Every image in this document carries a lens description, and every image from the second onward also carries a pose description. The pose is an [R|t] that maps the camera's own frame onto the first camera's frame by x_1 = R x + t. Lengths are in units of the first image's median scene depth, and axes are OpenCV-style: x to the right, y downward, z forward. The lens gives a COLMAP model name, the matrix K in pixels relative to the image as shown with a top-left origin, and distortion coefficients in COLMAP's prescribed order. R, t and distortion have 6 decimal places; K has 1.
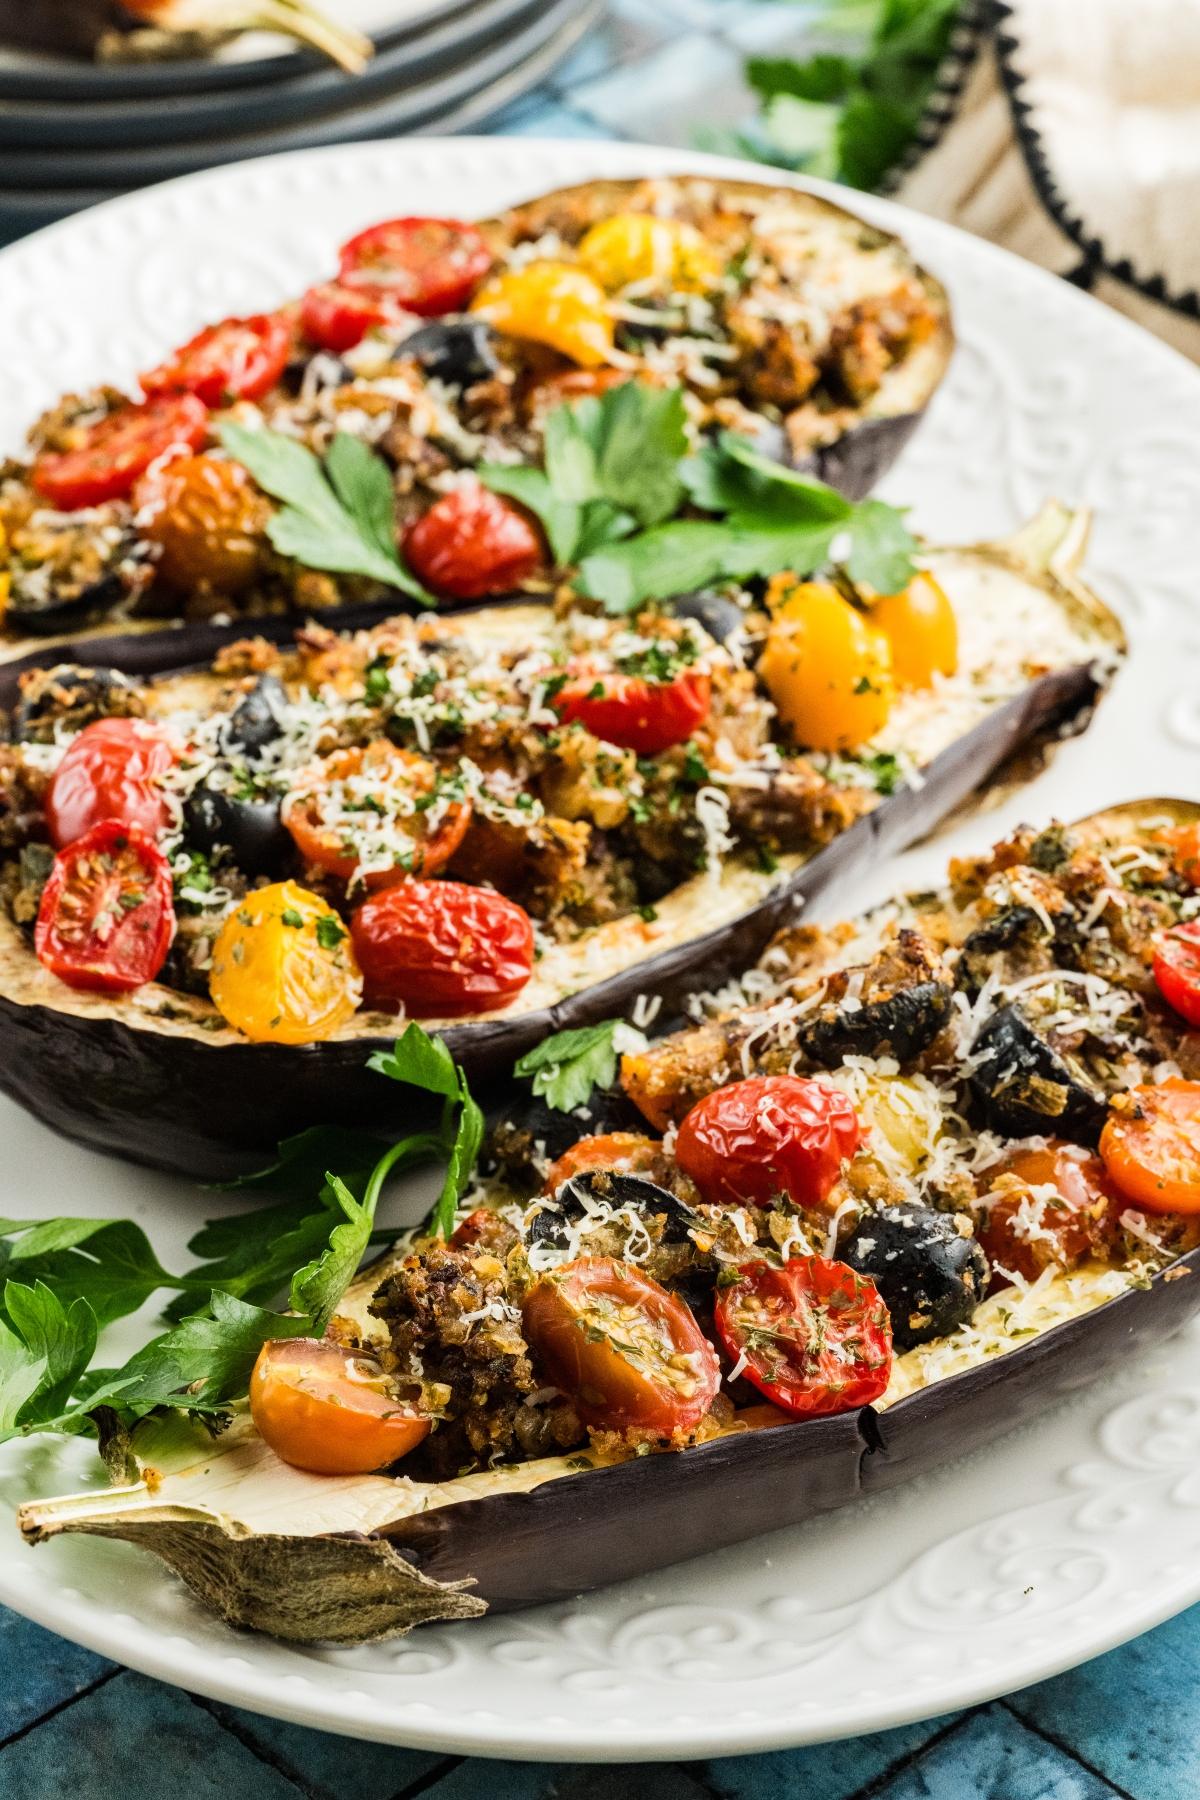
lens RADIAL K [[5845.7, 0, 600.0], [0, 5845.7, 900.0], [0, 0, 1]] dist [-0.010073, 0.878968]
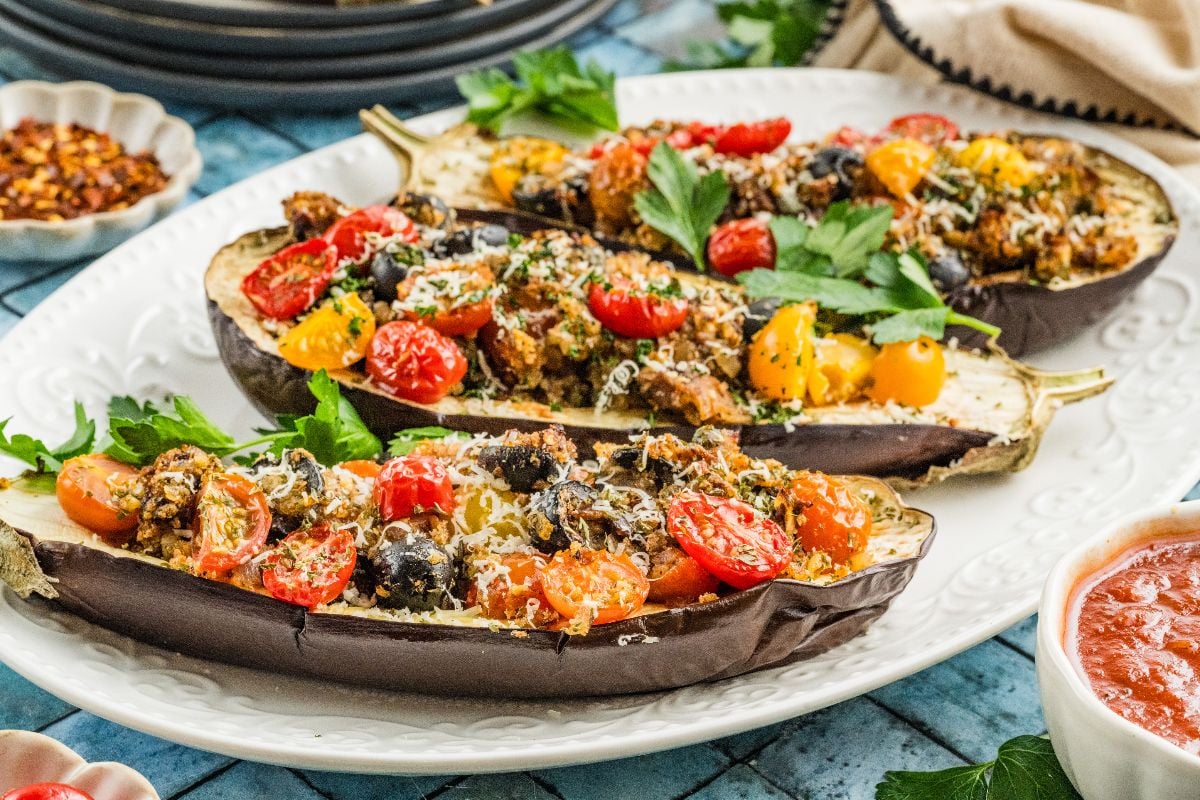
lens RADIAL K [[3897.1, 0, 600.0], [0, 3897.1, 400.0], [0, 0, 1]] dist [-0.010073, 0.878968]
pose [[0.691156, 0.332286, -0.641786, 0.774216], [-0.419585, 0.907537, 0.018018, -0.026433], [0.588432, 0.256831, 0.766672, 0.122401]]
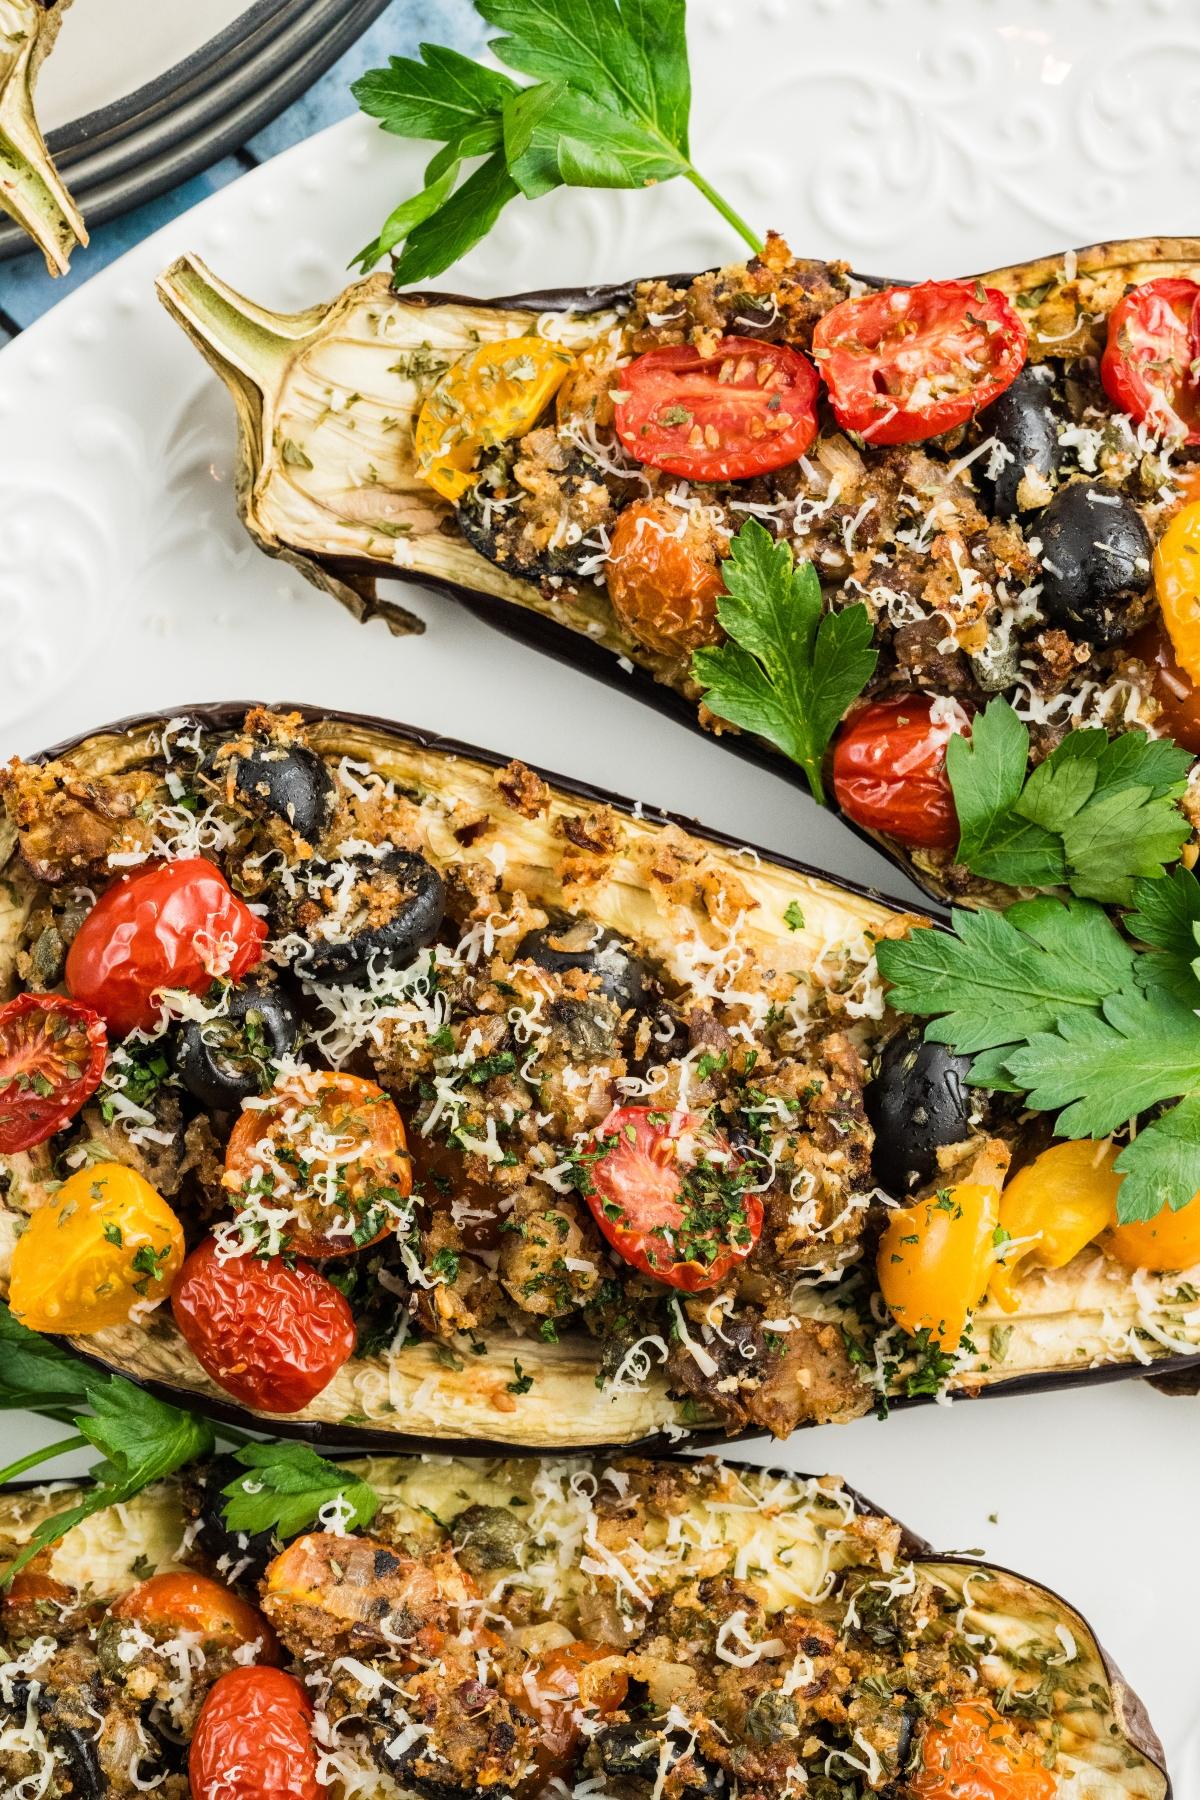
lens RADIAL K [[5845.7, 0, 600.0], [0, 5845.7, 900.0], [0, 0, 1]] dist [-0.010073, 0.878968]
pose [[0.660802, 0.737167, -0.141160, 0.096047], [-0.389685, 0.497698, 0.774882, -0.801564], [0.641473, -0.457035, 0.616143, 0.461798]]
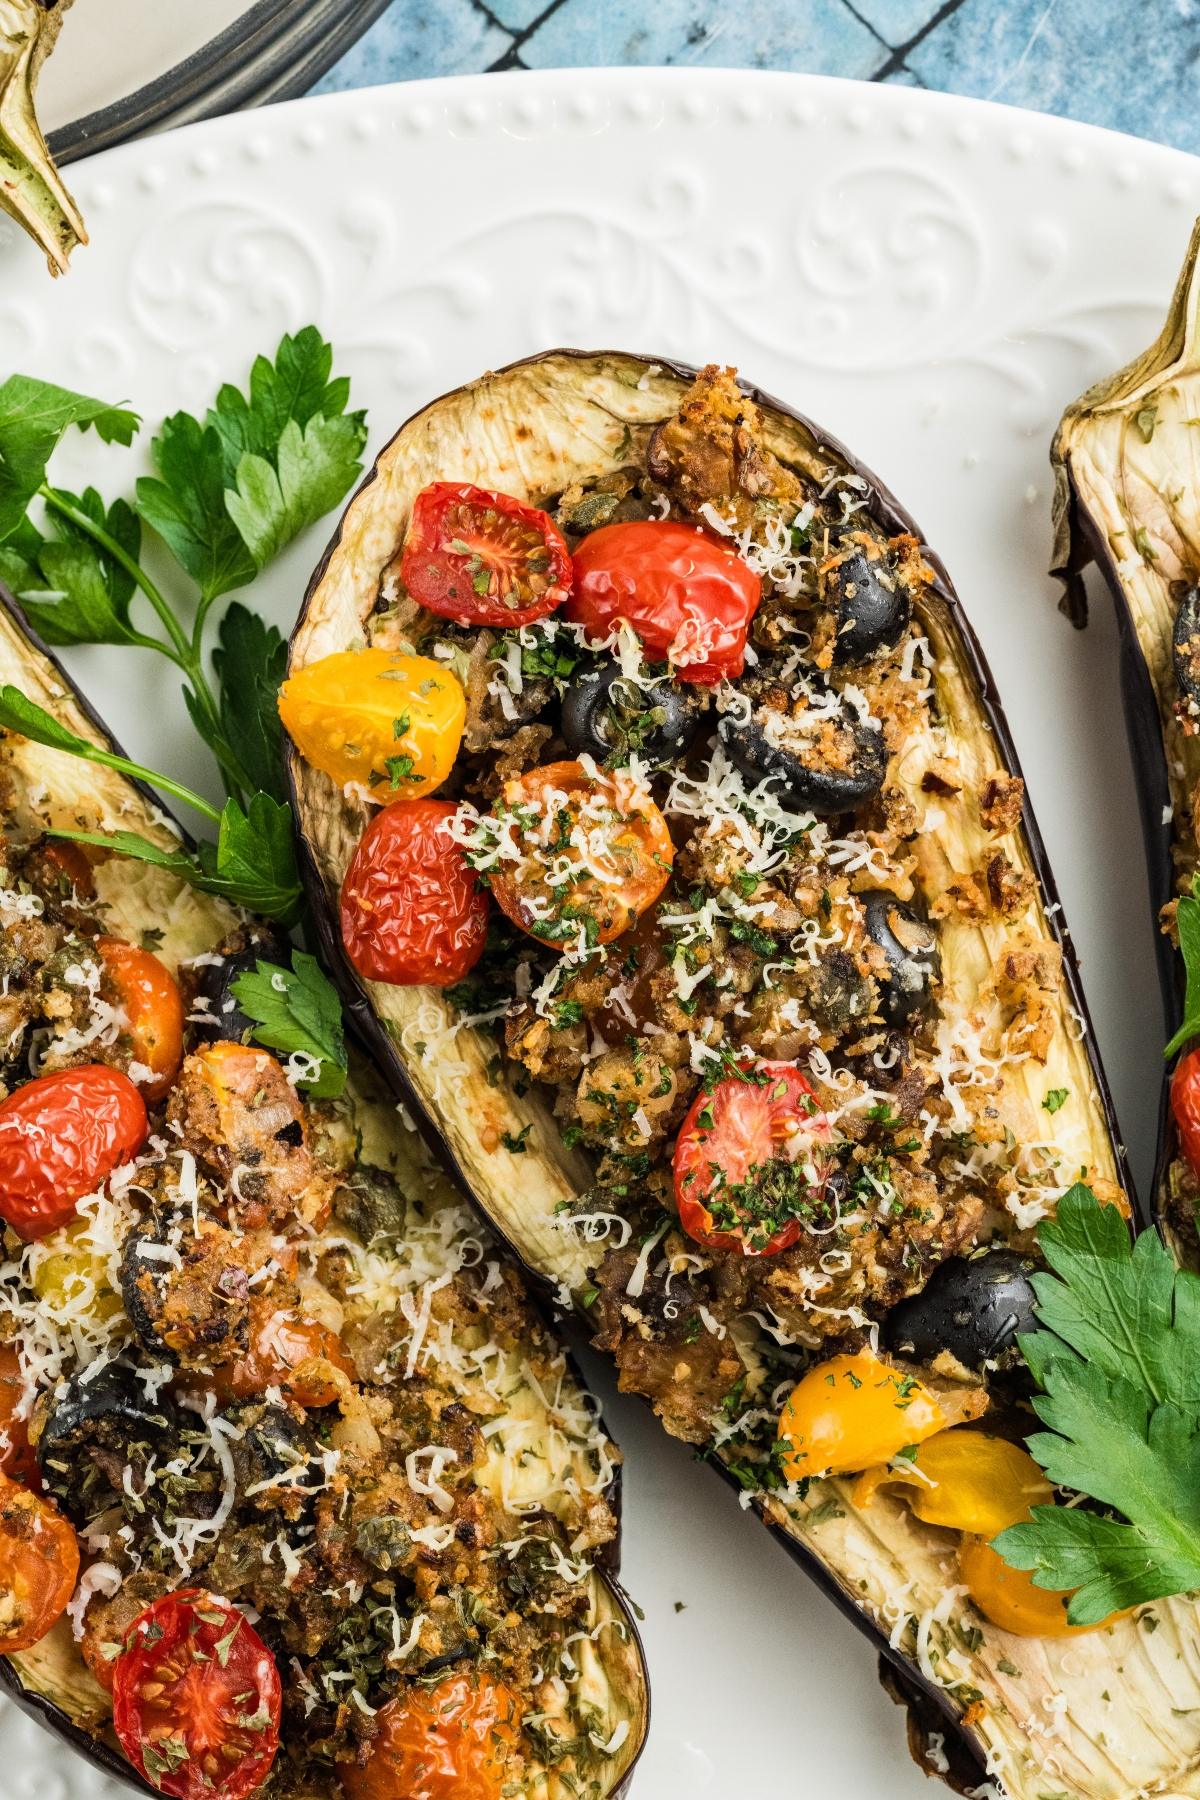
lens RADIAL K [[5845.7, 0, 600.0], [0, 5845.7, 900.0], [0, 0, 1]] dist [-0.010073, 0.878968]
pose [[-0.233434, 0.964490, -0.123566, 0.087402], [-0.567006, -0.031780, 0.823100, -0.812023], [0.789944, 0.262202, 0.554290, 0.476102]]
